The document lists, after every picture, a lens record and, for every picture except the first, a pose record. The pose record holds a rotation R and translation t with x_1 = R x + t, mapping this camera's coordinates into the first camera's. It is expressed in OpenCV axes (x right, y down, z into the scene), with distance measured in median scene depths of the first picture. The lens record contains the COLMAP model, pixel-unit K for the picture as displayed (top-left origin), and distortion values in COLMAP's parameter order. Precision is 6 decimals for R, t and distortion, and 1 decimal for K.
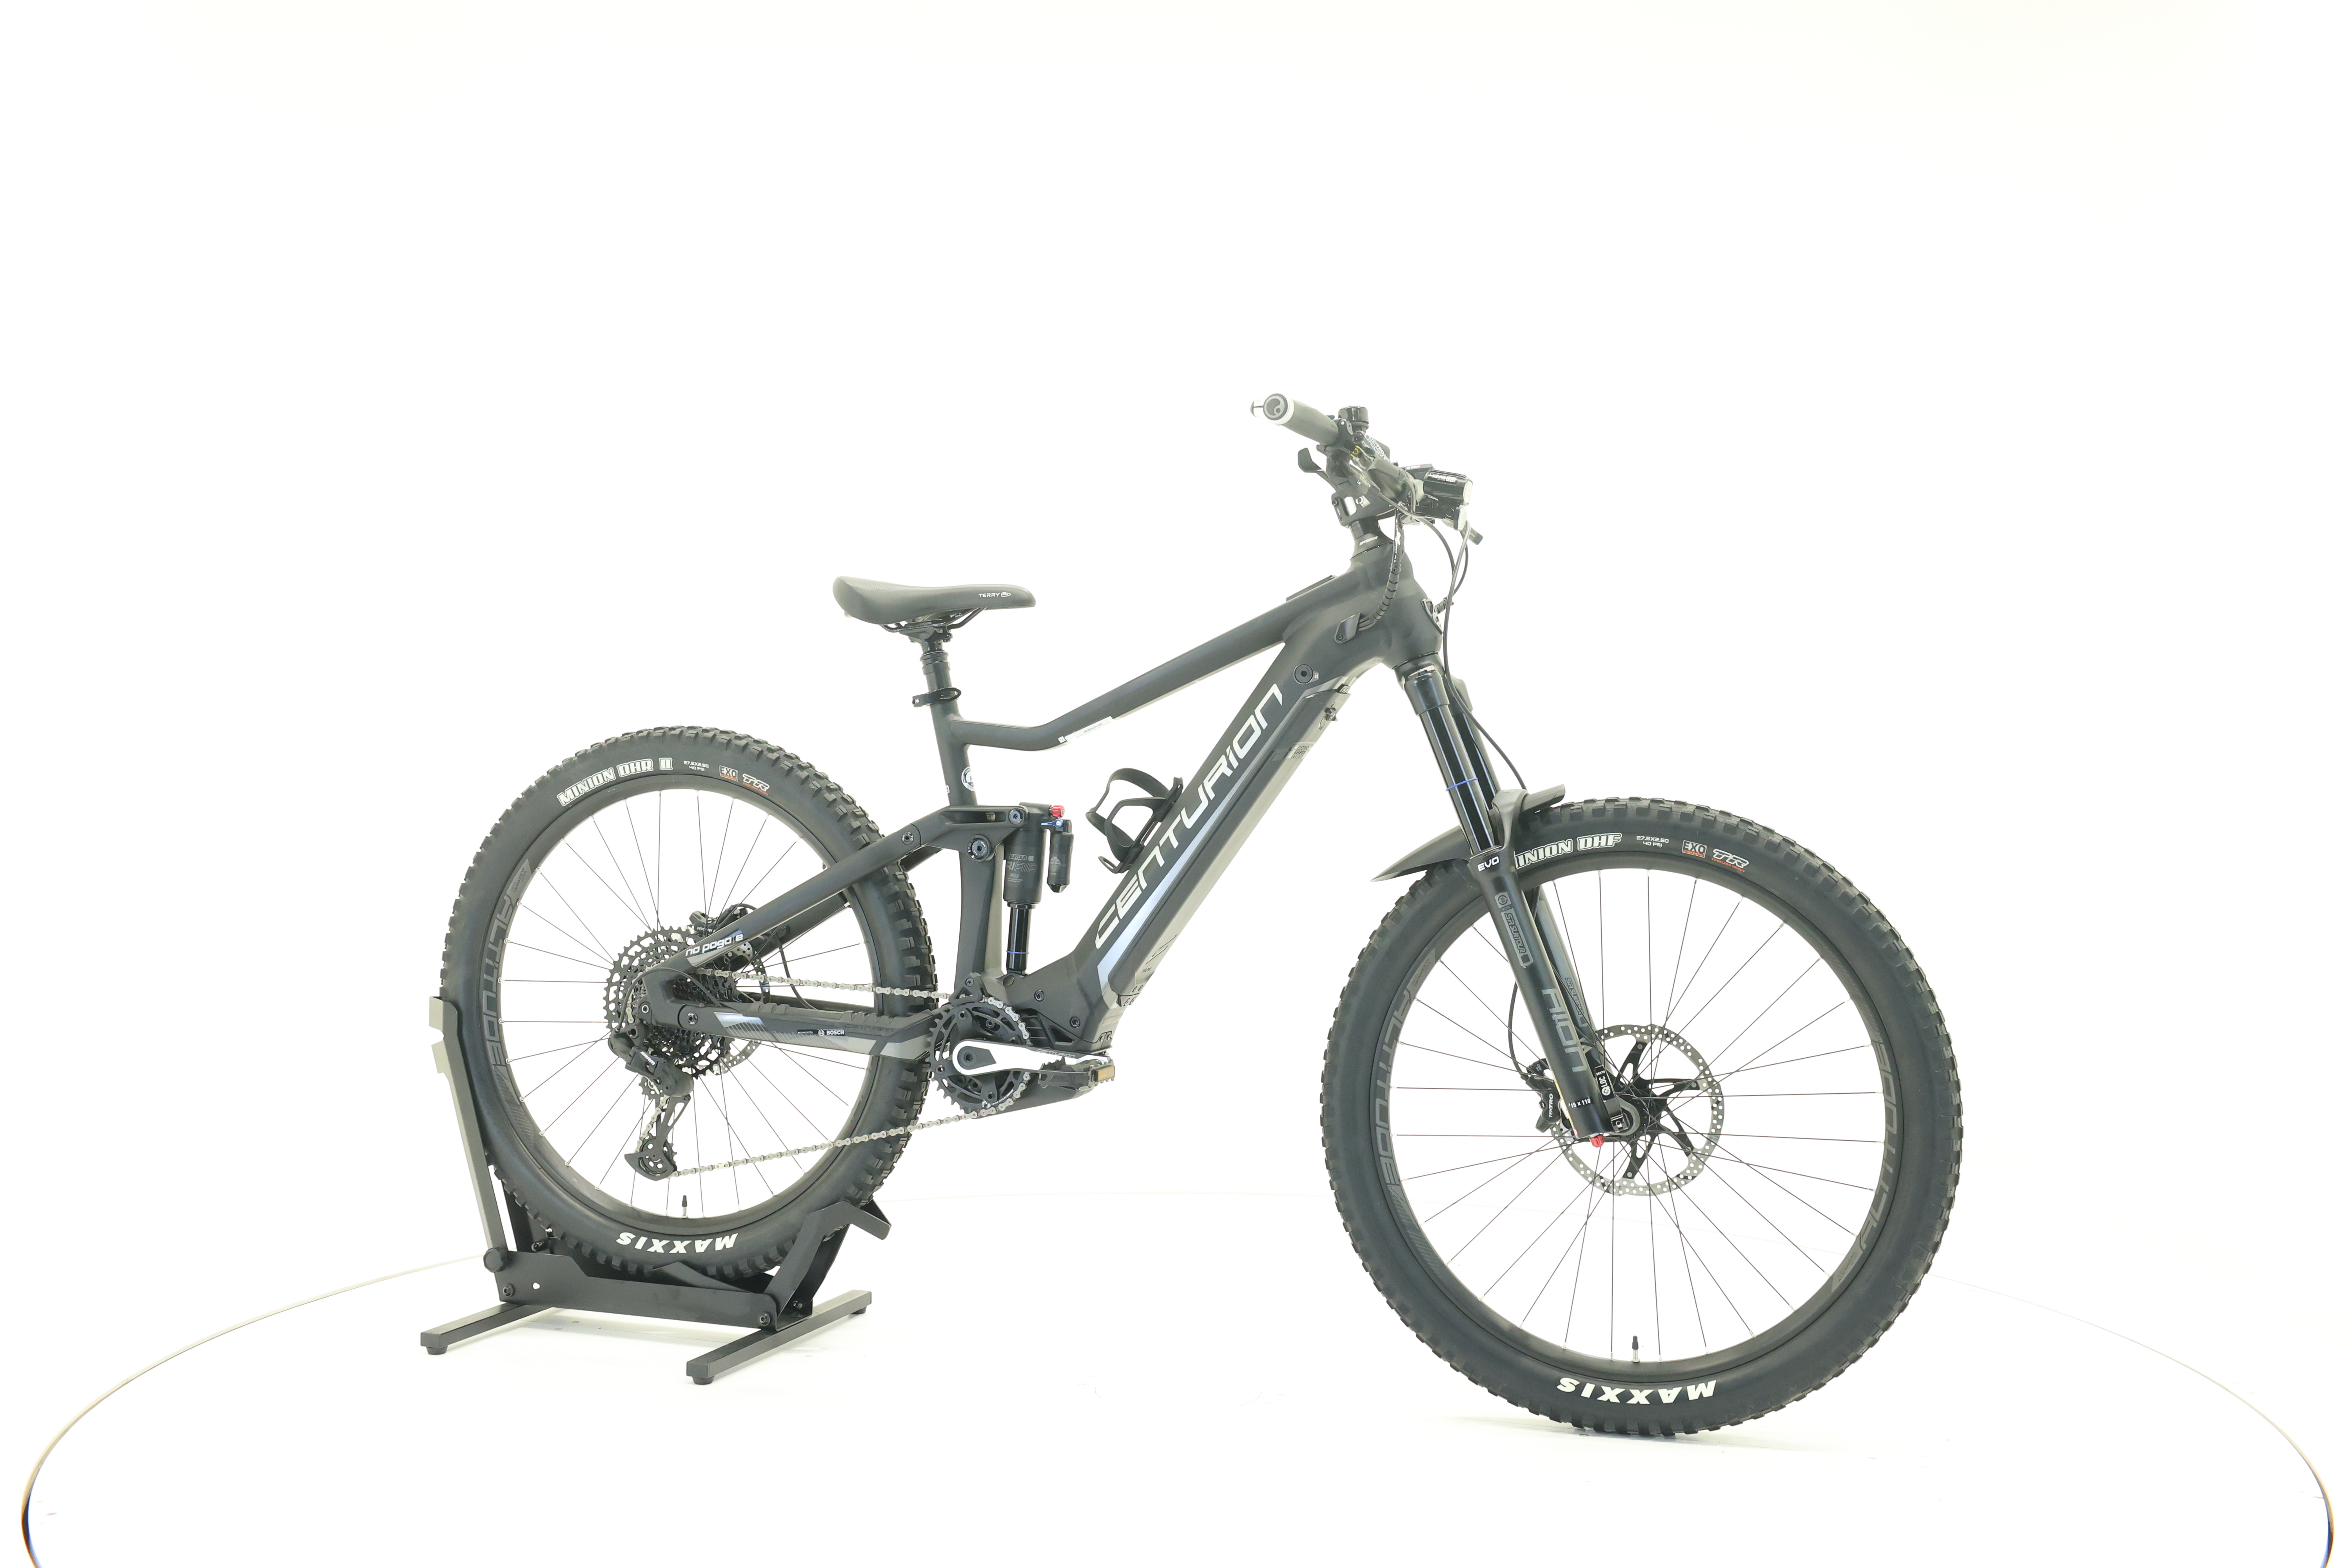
lens RADIAL K [[2495.8, 0, 1168.7], [0, 2495.8, 781.8], [0, 0, 1]] dist [-0.001417, 0.000000]
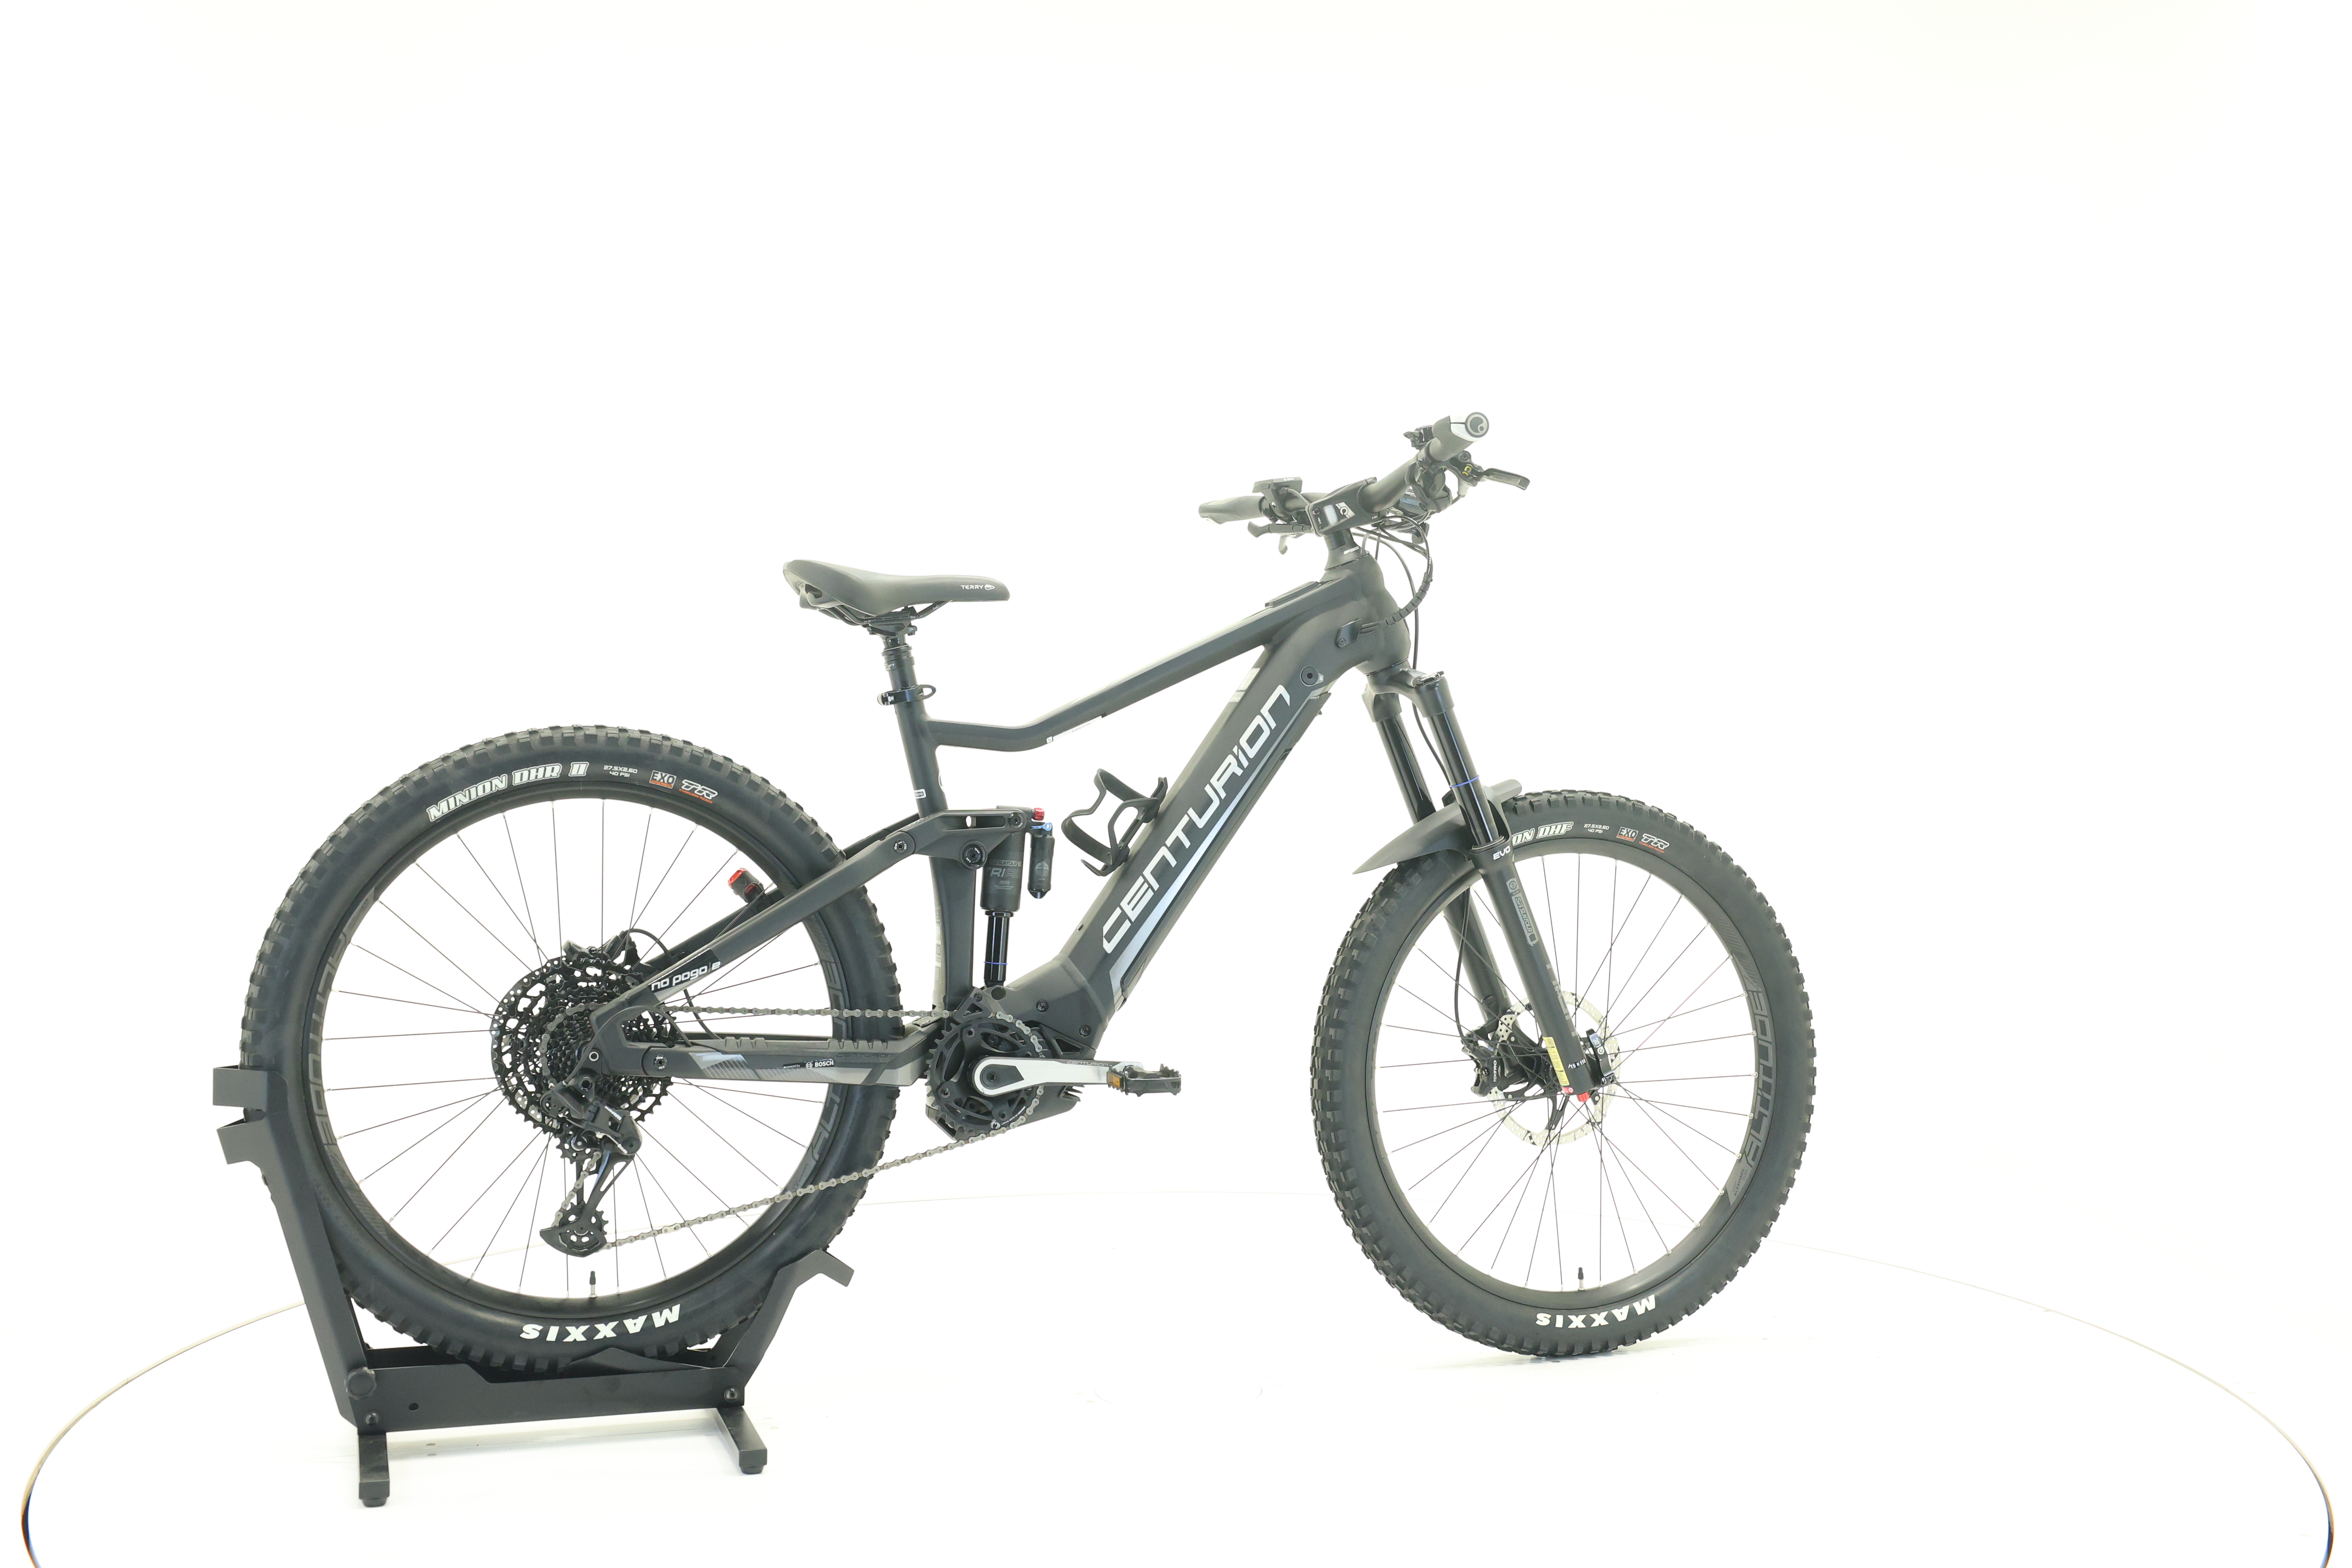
lens RADIAL K [[2495.8, 0, 1167.6], [0, 2495.8, 783.6], [0, 0, 1]] dist [-0.001417, 0.000000]
pose [[0.780466, -0.013255, 0.625058, -0.611919], [0.012495, 0.999906, 0.005602, -0.004761], [-0.625074, 0.003438, 0.780558, 0.218600]]
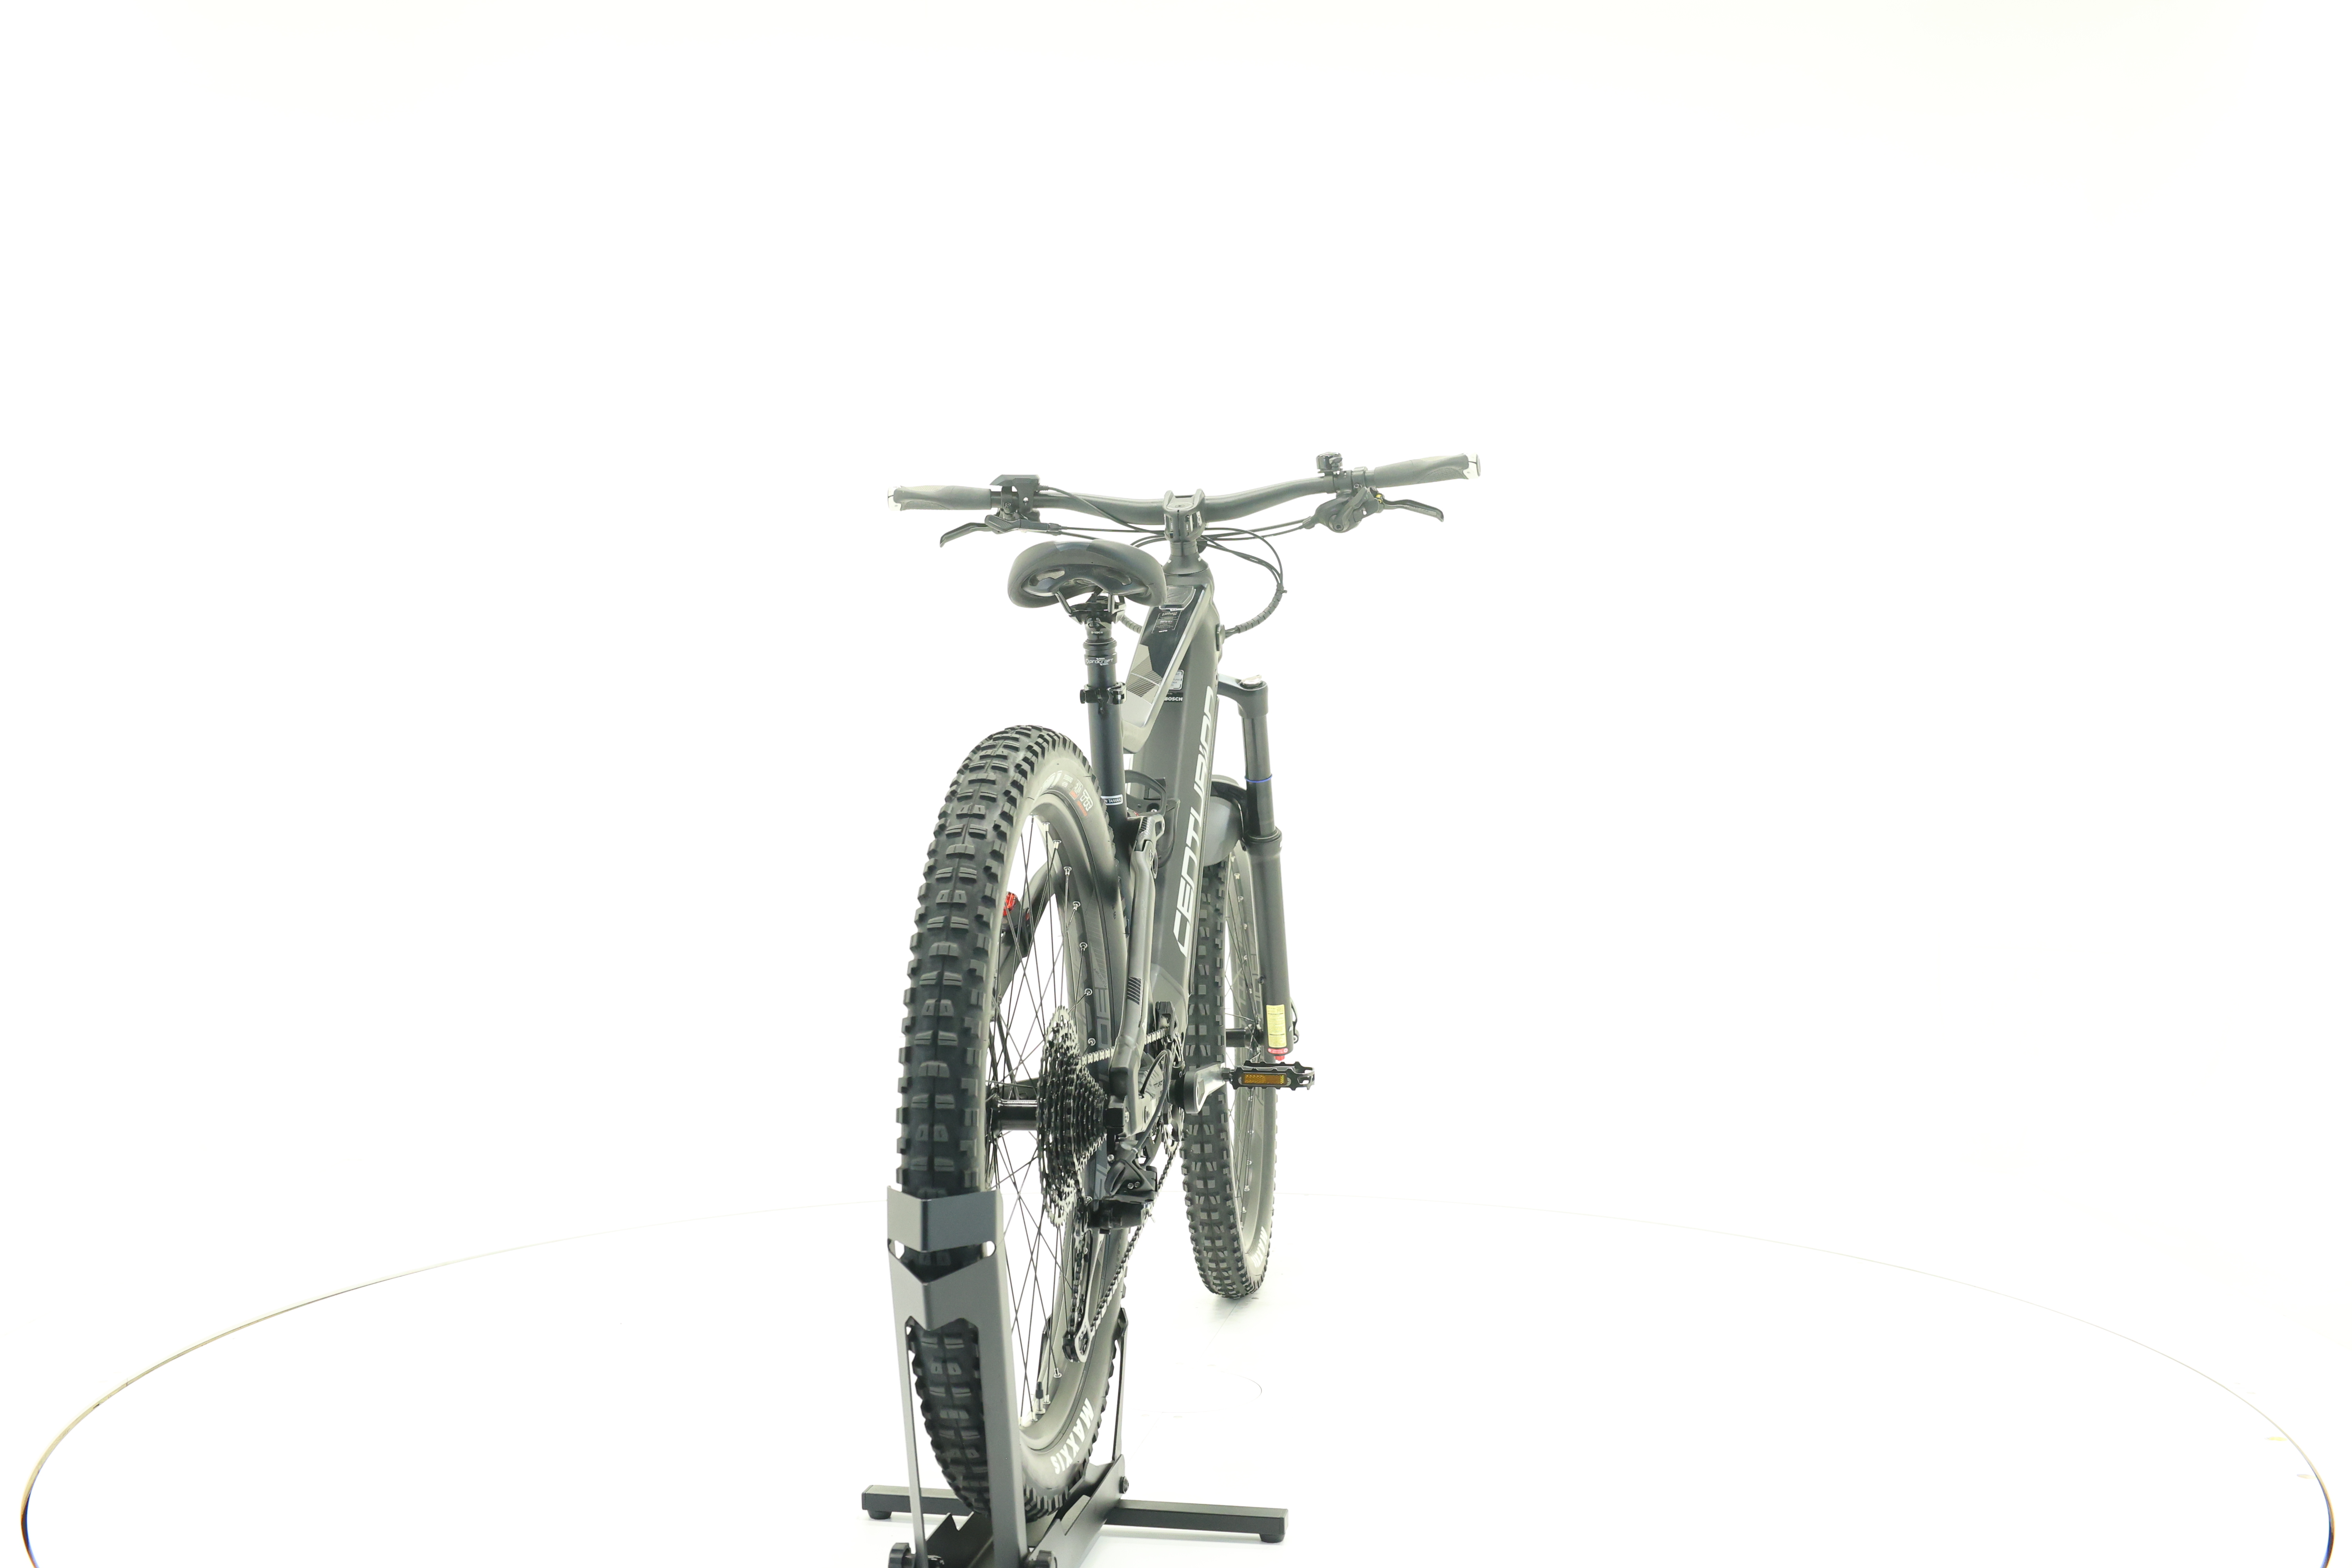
lens RADIAL K [[2495.8, 0, 1170.0], [0, 2495.8, 784.2], [0, 0, 1]] dist [-0.001417, 0.000000]
pose [[-0.174800, -0.024334, 0.984303, -0.958933], [0.016109, 0.999490, 0.027570, -0.026046], [-0.984472, 0.020675, -0.174319, 1.155414]]
